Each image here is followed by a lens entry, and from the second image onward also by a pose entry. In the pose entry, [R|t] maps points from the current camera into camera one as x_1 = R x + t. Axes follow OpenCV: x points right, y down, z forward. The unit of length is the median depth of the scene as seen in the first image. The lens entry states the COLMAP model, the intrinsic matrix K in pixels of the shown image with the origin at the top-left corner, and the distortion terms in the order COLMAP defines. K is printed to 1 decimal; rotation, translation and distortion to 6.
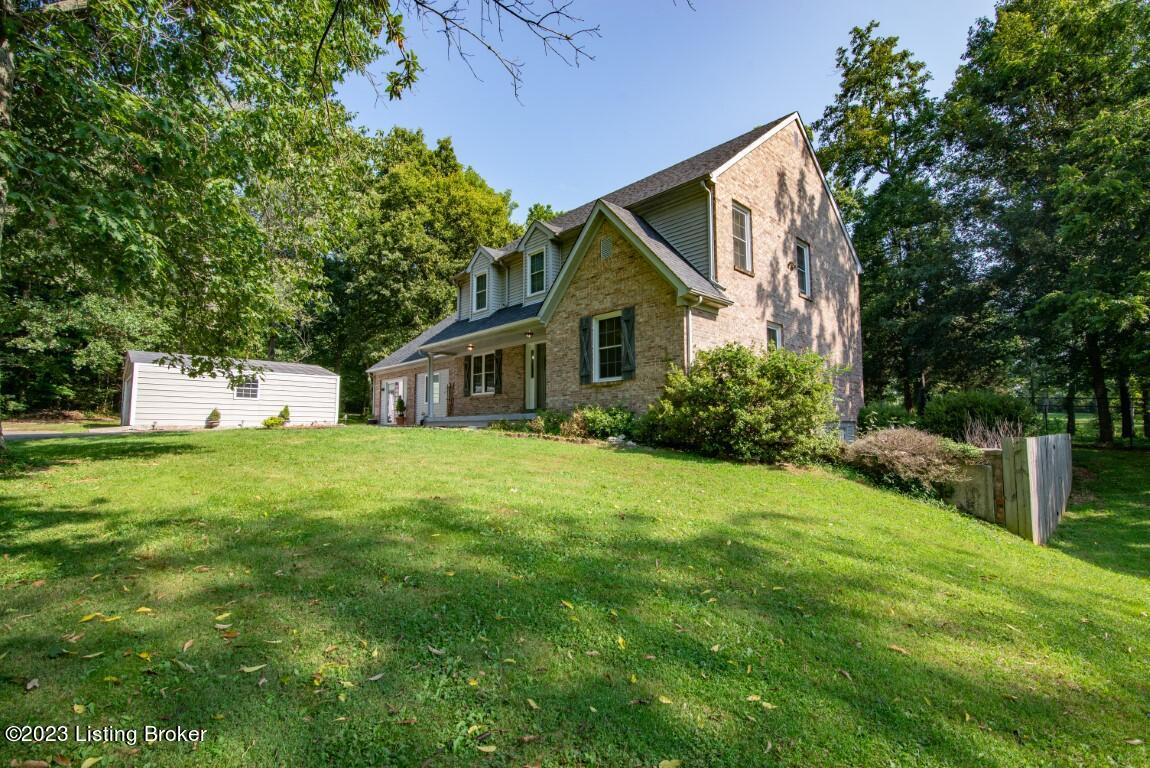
lens RADIAL K [[527.9, 0, 572.2], [0, 527.9, 388.6], [0, 0, 1]] dist [-0.022145, 0.000079]
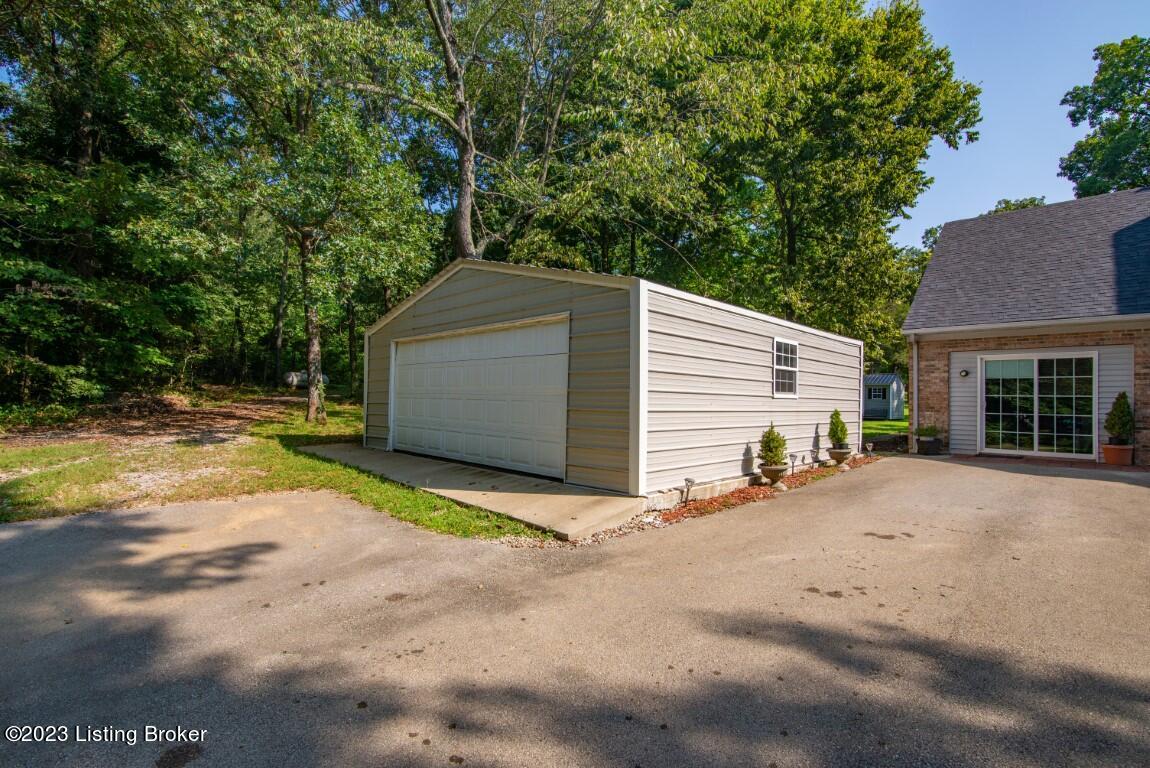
lens RADIAL K [[527.9, 0, 572.2], [0, 527.9, 388.6], [0, 0, 1]] dist [-0.022145, 0.000079]
pose [[0.999424, 0.017690, 0.028964, -0.705577], [-0.019395, 0.998030, 0.059659, -0.004377], [-0.027851, -0.060186, 0.997799, 0.556325]]
